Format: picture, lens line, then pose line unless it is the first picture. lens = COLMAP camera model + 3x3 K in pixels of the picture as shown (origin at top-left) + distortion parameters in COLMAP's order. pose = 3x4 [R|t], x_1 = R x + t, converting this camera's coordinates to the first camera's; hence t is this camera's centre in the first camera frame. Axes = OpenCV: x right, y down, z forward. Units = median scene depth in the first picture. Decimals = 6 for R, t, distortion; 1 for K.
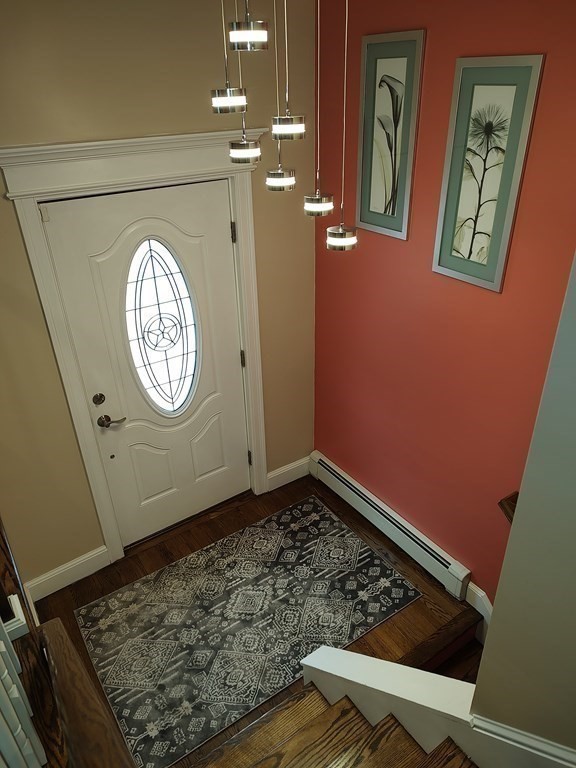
lens RADIAL K [[550.3, 0, 295.6], [0, 550.3, 389.2], [0, 0, 1]] dist [0.027775, -0.023329]
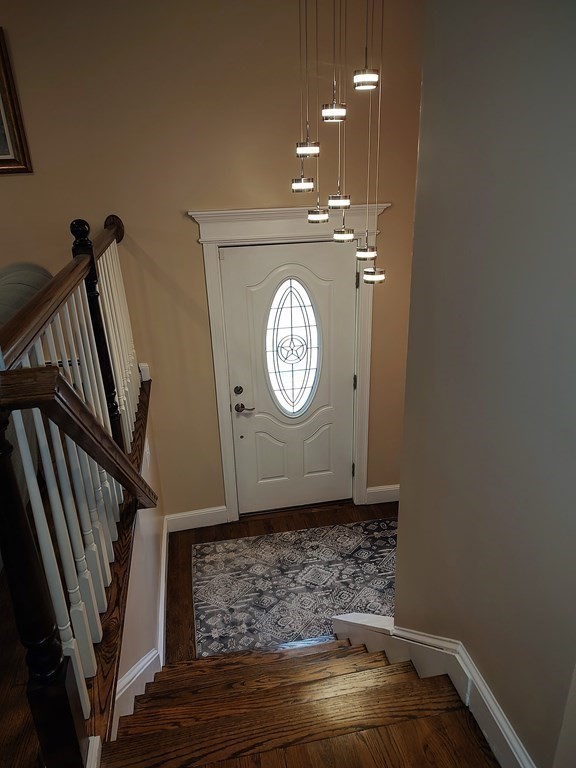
lens RADIAL K [[550.3, 0, 294.8], [0, 550.3, 387.4], [0, 0, 1]] dist [0.027775, -0.023329]
pose [[0.918620, 0.149139, -0.365915, 0.272149], [-0.192915, 0.977446, -0.085921, 0.102892], [0.344848, 0.149520, 0.926673, -0.214222]]
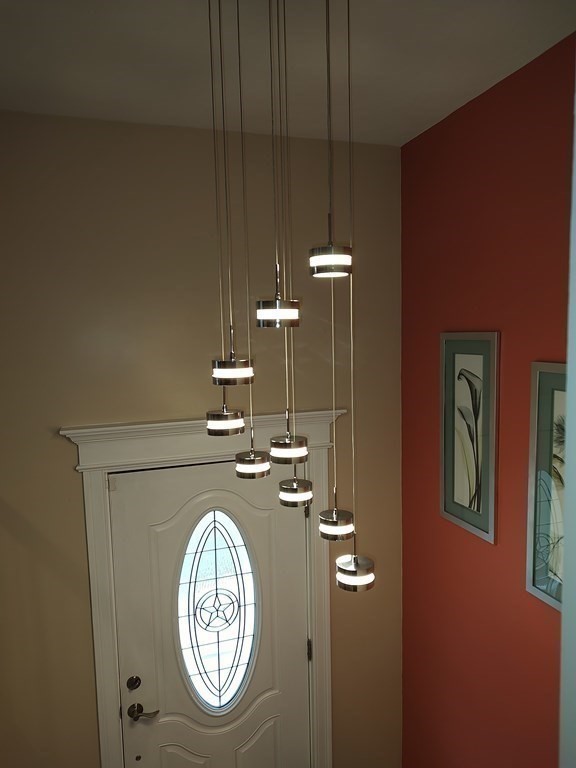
lens RADIAL K [[550.3, 0, 290.8], [0, 550.3, 381.4], [0, 0, 1]] dist [0.027775, -0.023329]
pose [[0.958050, 0.029368, -0.285093, 0.126376], [-0.141624, 0.913311, -0.381844, -0.122247], [0.249165, 0.406202, 0.879157, 0.087166]]
